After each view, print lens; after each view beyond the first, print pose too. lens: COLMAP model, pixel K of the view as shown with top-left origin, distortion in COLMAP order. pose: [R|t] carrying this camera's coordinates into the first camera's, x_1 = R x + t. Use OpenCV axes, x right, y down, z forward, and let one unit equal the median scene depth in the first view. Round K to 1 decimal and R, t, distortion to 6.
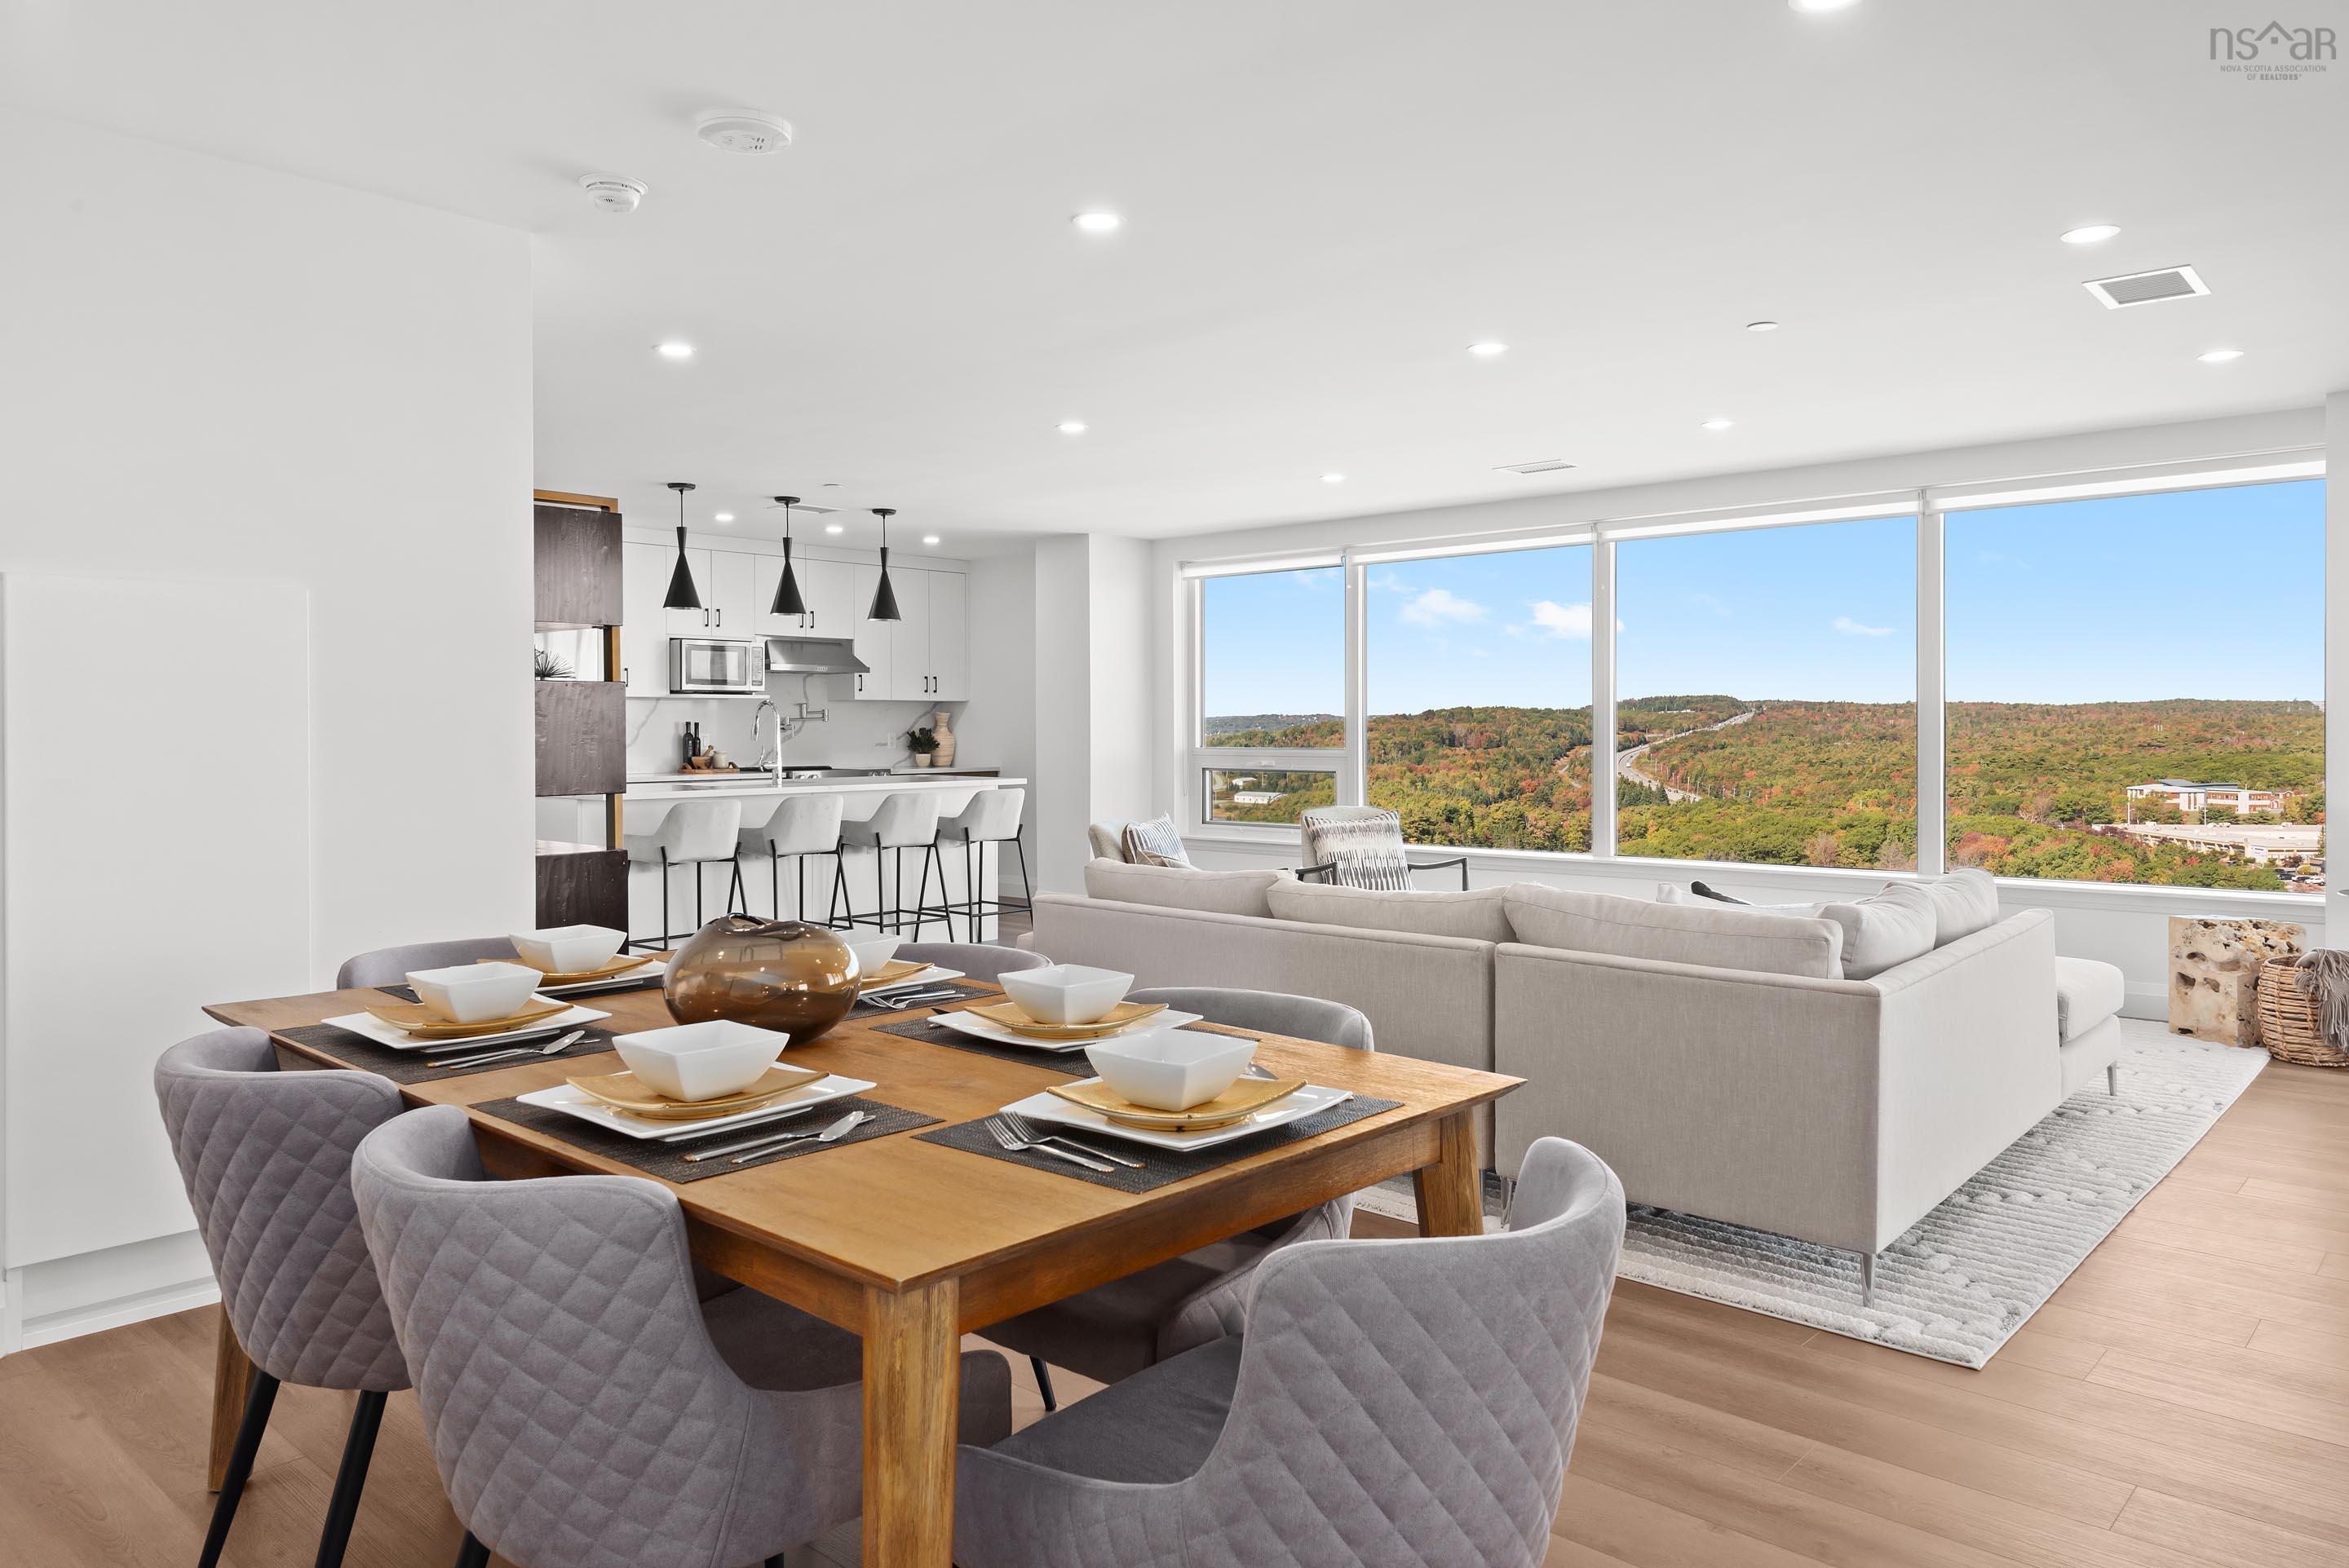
lens RADIAL K [[1546.2, 0, 1181.3], [0, 1546.2, 727.7], [0, 0, 1]] dist [0.015449, 0.003278]
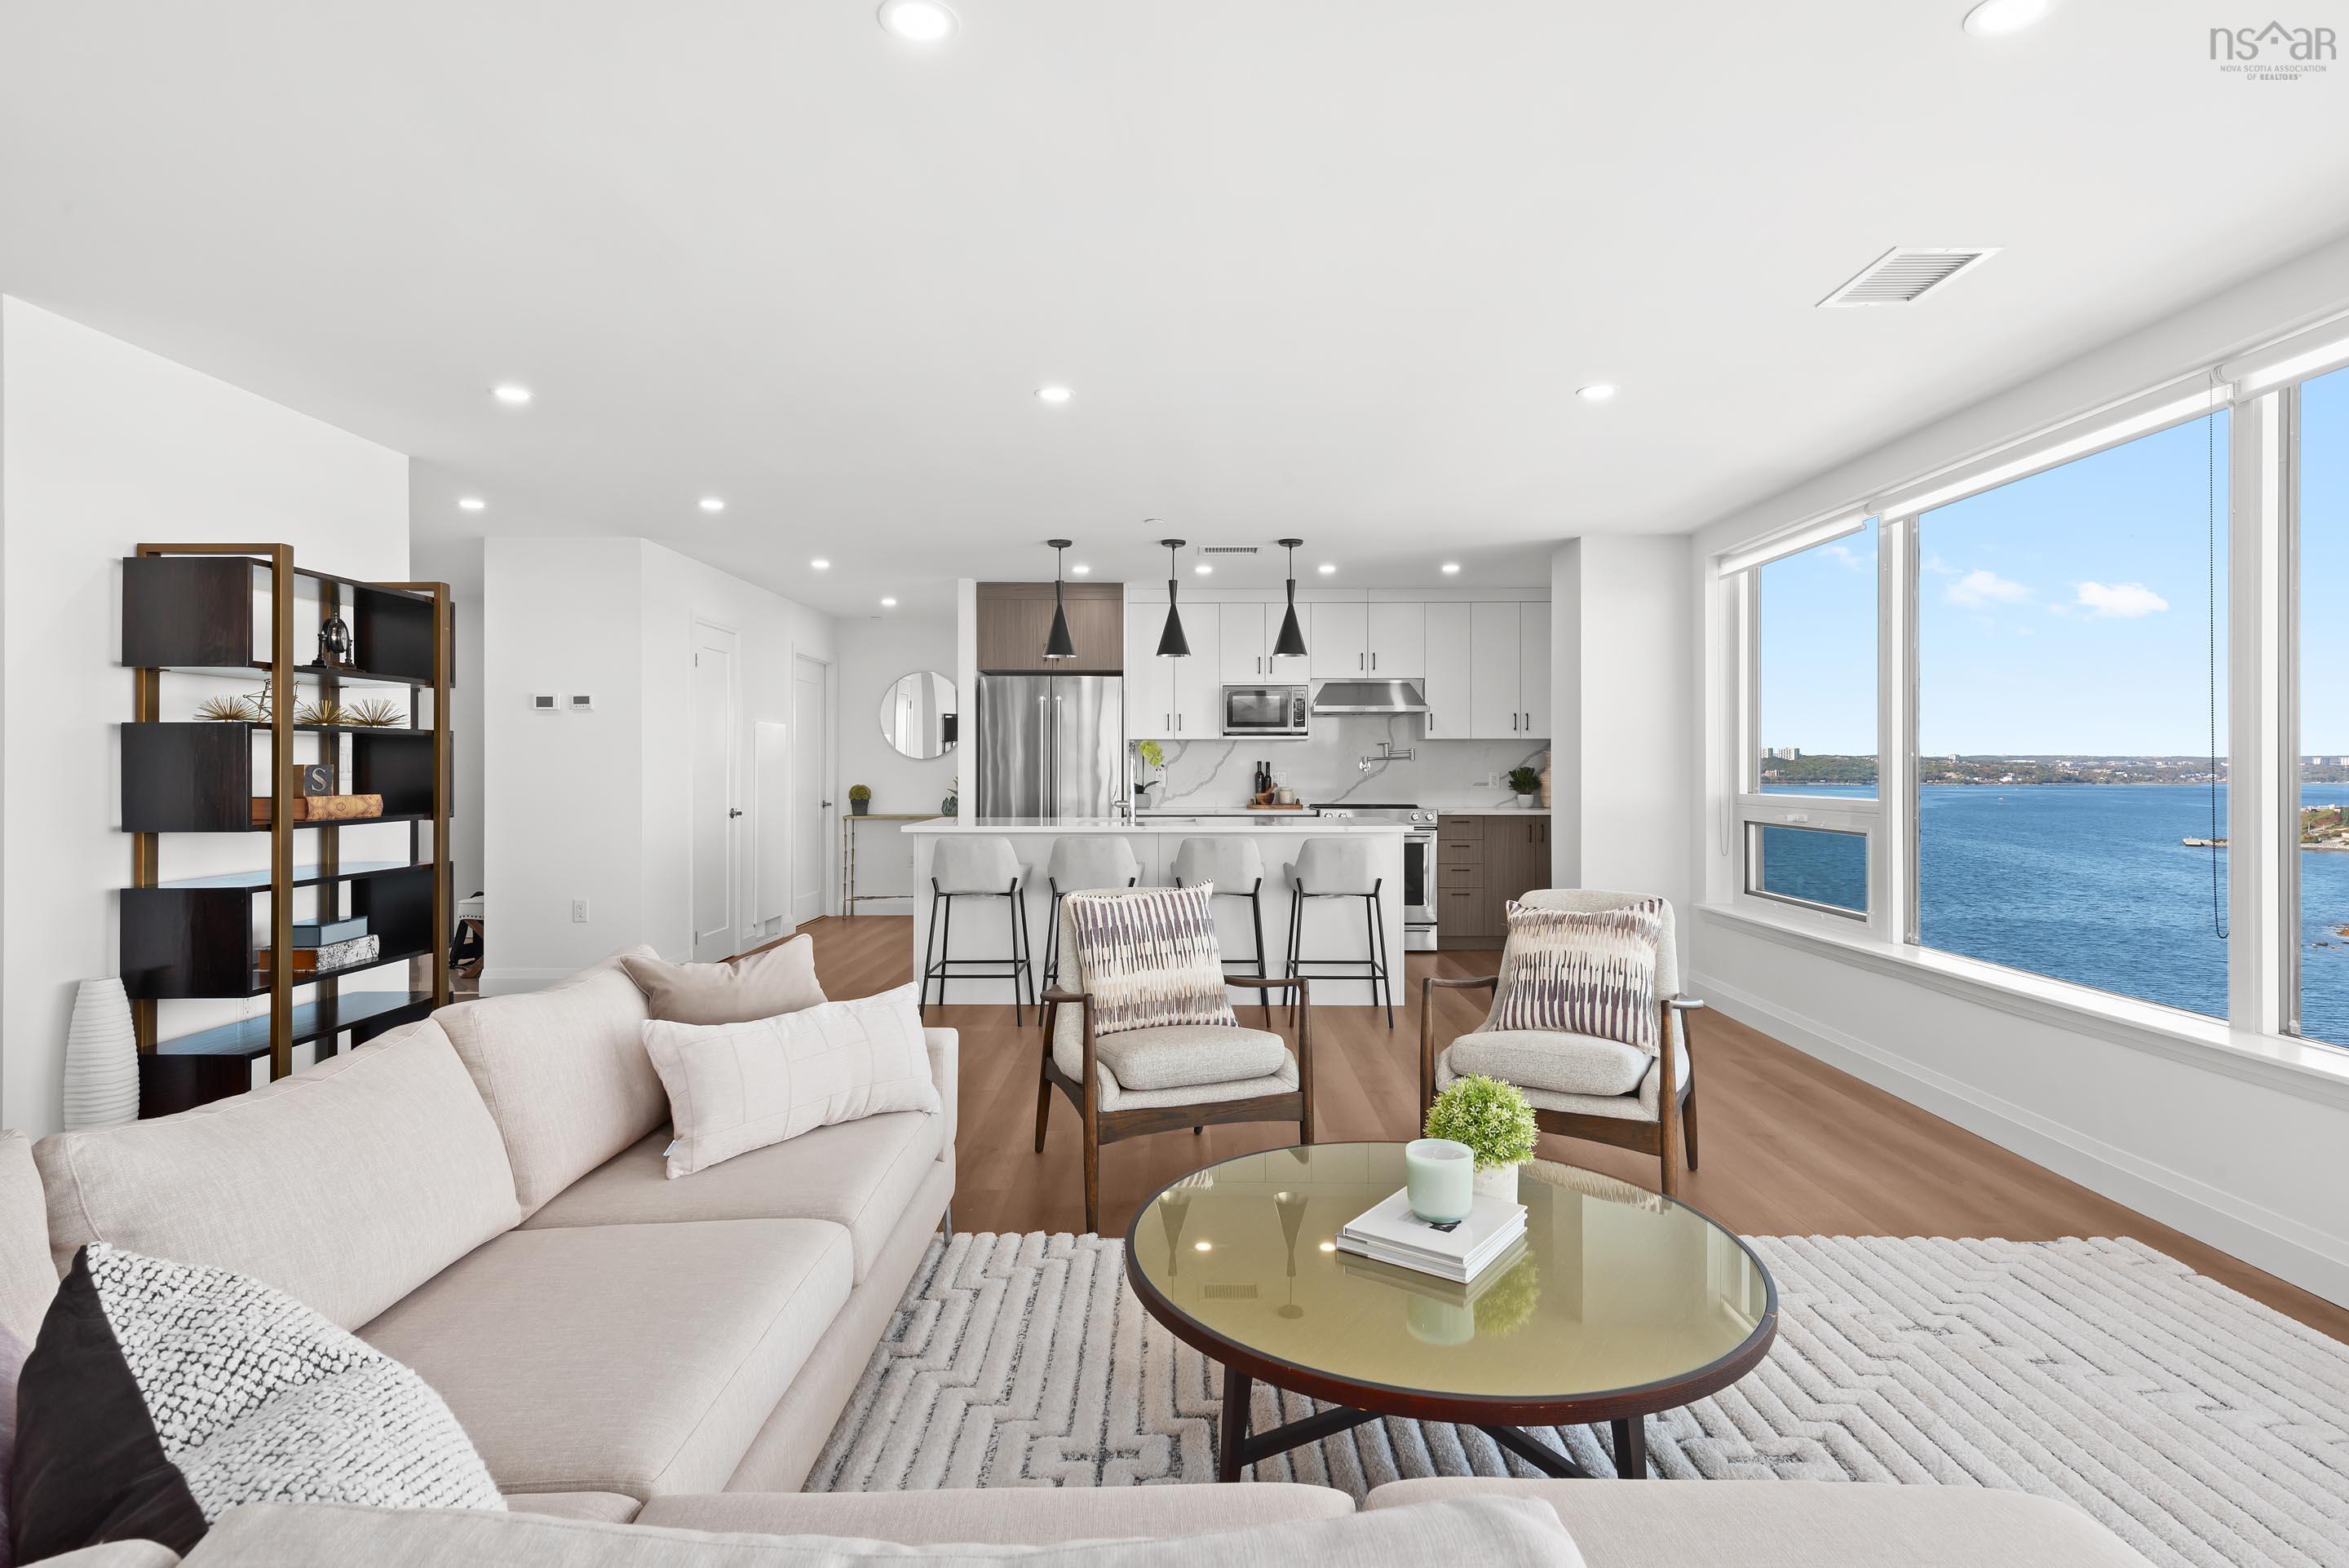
lens RADIAL K [[1183.3, 0, 1183.7], [0, 1183.3, 761.5], [0, 0, 1]] dist [0.014504, -0.001318]
pose [[0.663385, -0.000937, -0.748277, 0.331663], [-0.001166, 0.999997, -0.002286, -0.002071], [0.748277, 0.002389, 0.663382, 0.487498]]
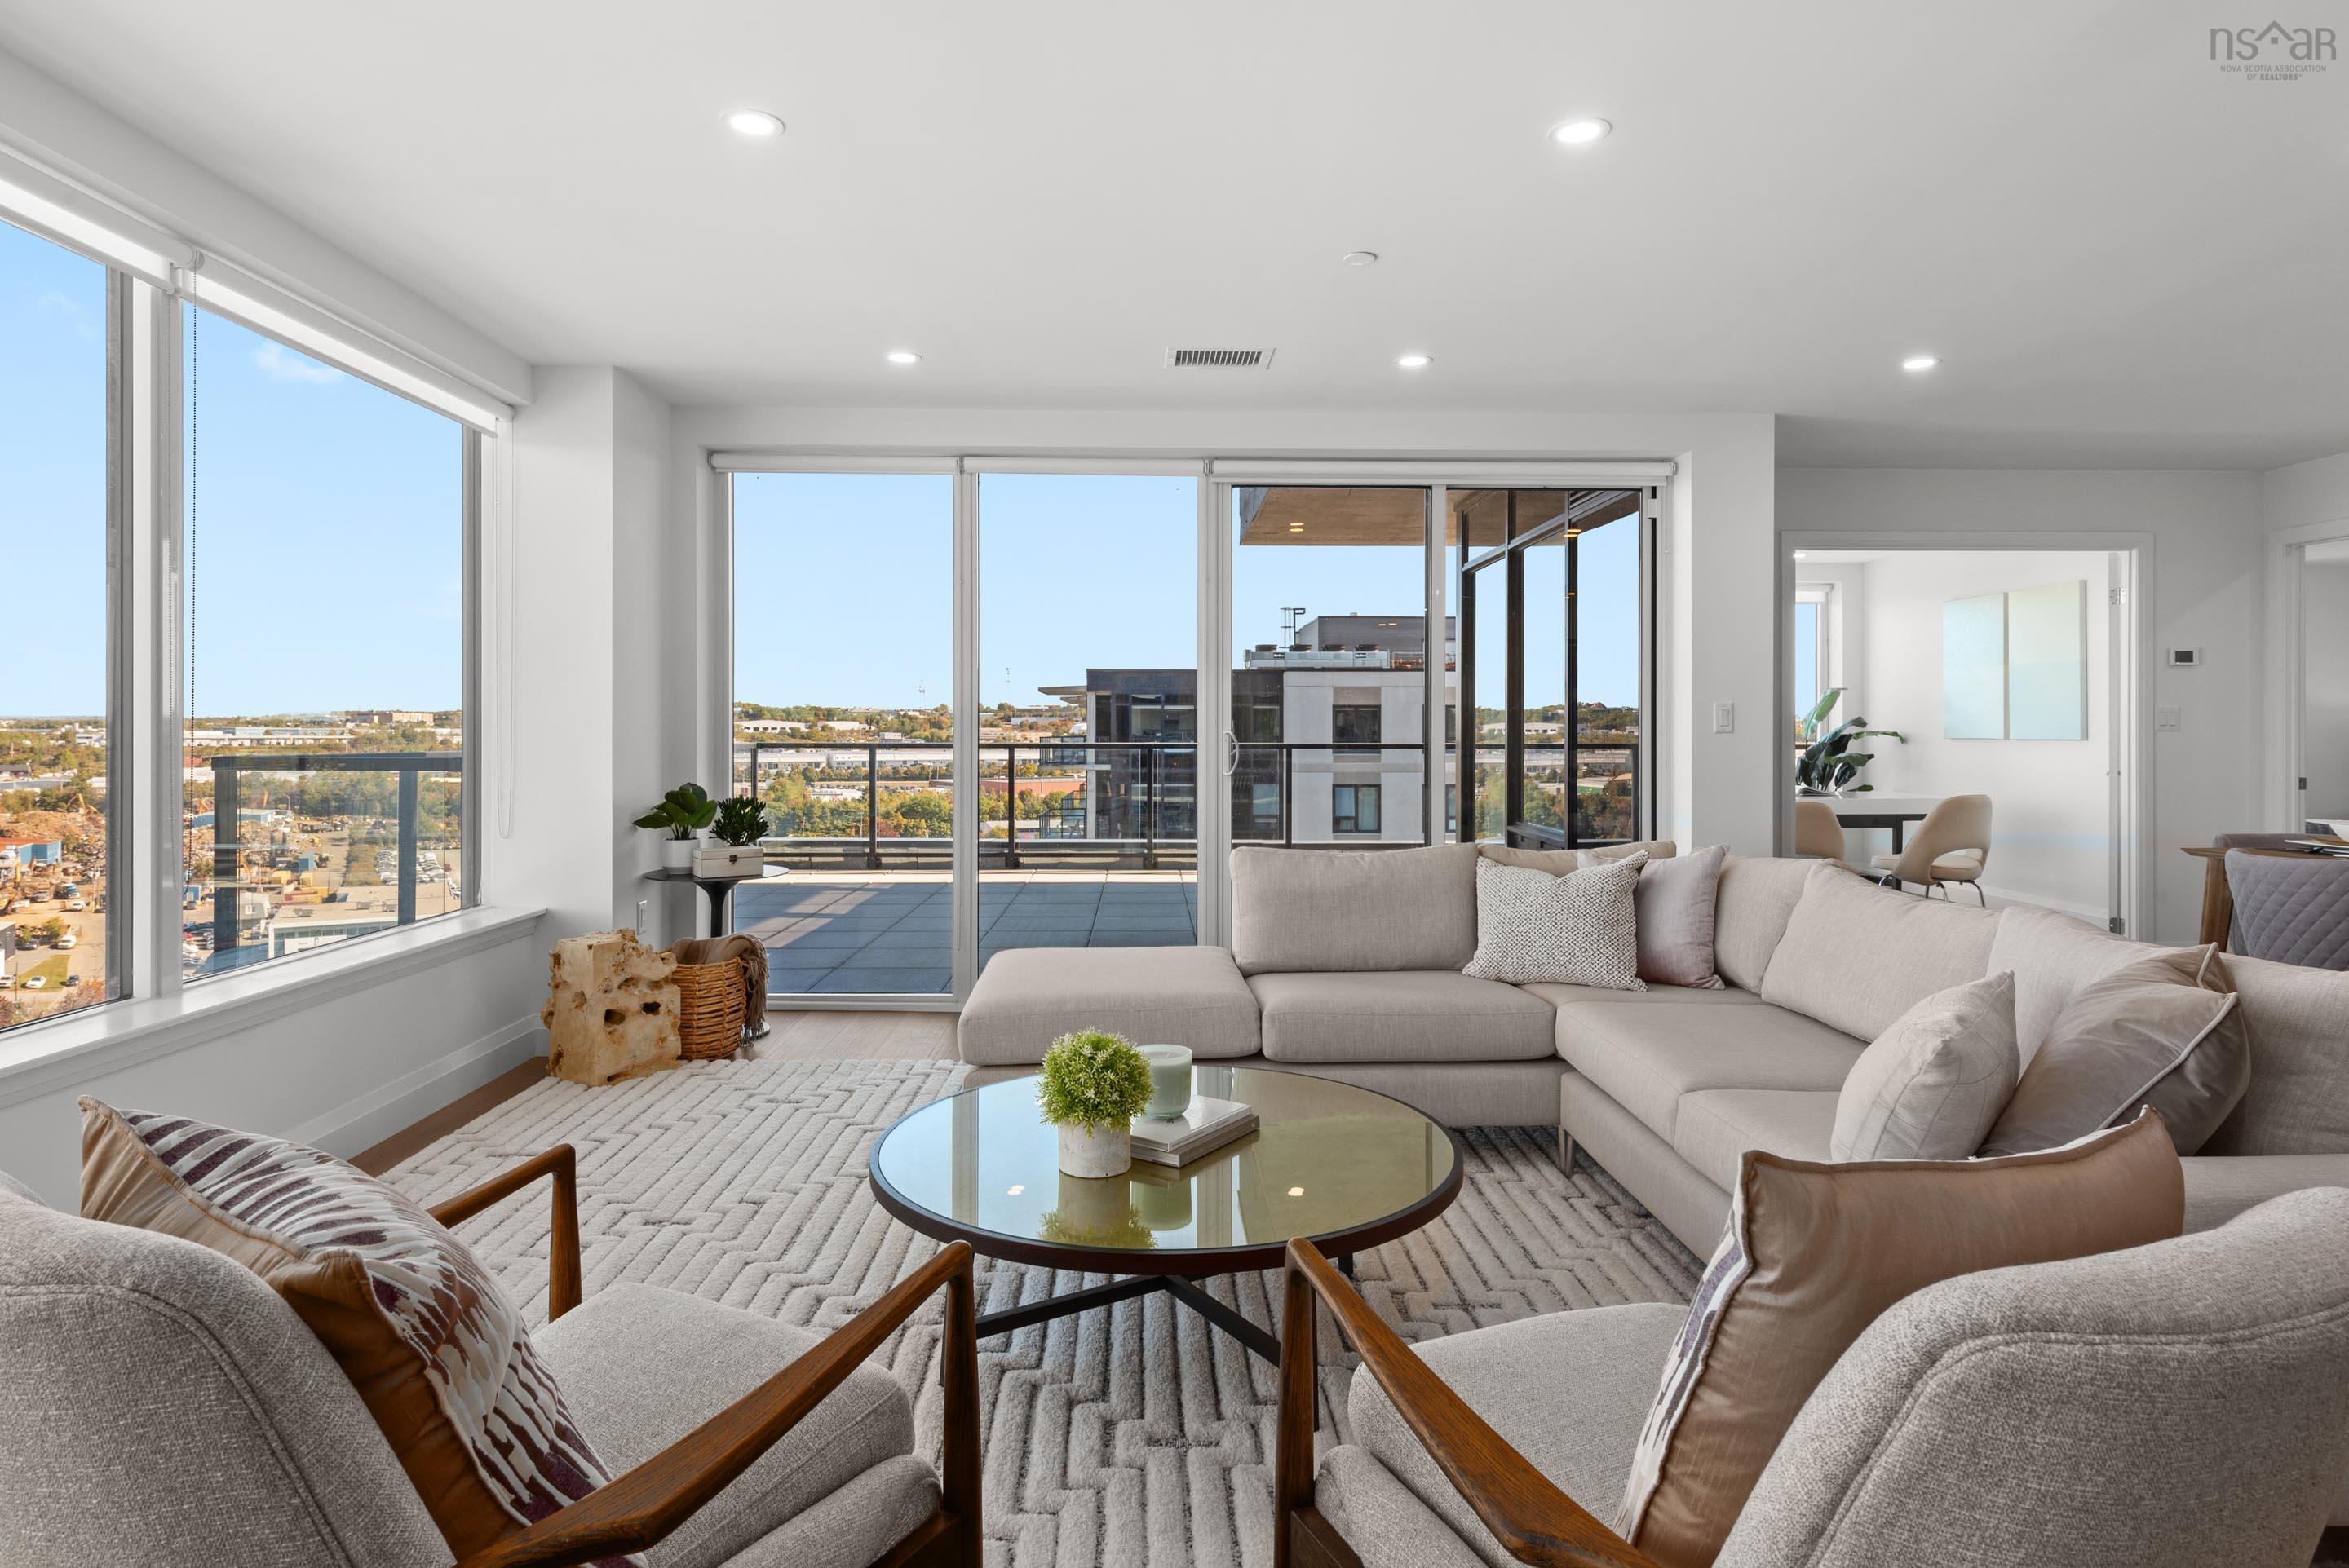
lens RADIAL K [[1295.2, 0, 1176.6], [0, 1295.2, 737.5], [0, 0, 1]] dist [0.014528, -0.000027]
pose [[-0.680264, 0.000476, 0.732967, -0.056659], [0.001043, 0.999999, 0.000319, 0.008346], [-0.732966, 0.000981, -0.680264, 0.909363]]
